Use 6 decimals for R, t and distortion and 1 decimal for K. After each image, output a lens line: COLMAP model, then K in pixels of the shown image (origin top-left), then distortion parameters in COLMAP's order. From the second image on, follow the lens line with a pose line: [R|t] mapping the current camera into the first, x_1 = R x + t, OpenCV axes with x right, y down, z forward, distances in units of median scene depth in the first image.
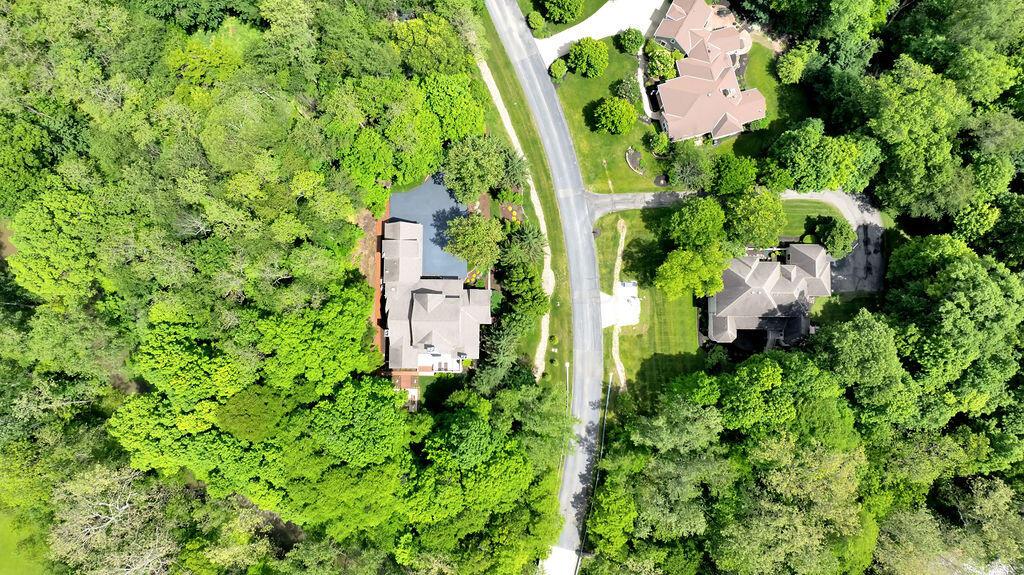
lens RADIAL K [[677.1, 0, 512.0], [0, 677.1, 287.5], [0, 0, 1]] dist [-0.028900, -0.001344]
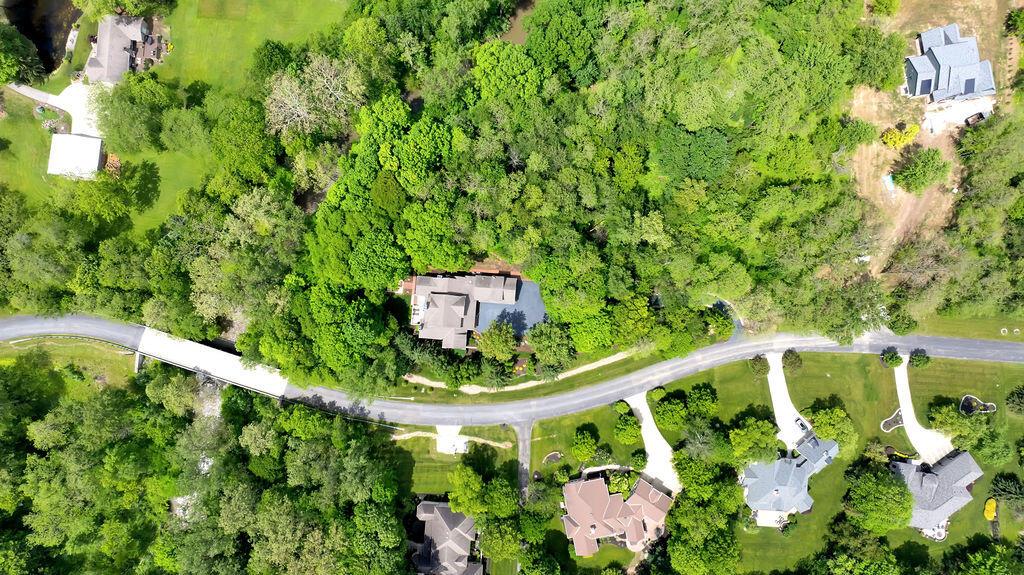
lens RADIAL K [[677.1, 0, 512.0], [0, 677.1, 287.5], [0, 0, 1]] dist [-0.028900, -0.001344]
pose [[-0.066225, 0.994952, -0.075402, -0.061241], [-0.996374, -0.061896, 0.058379, -0.175120], [0.053417, 0.078995, 0.995443, -0.449062]]
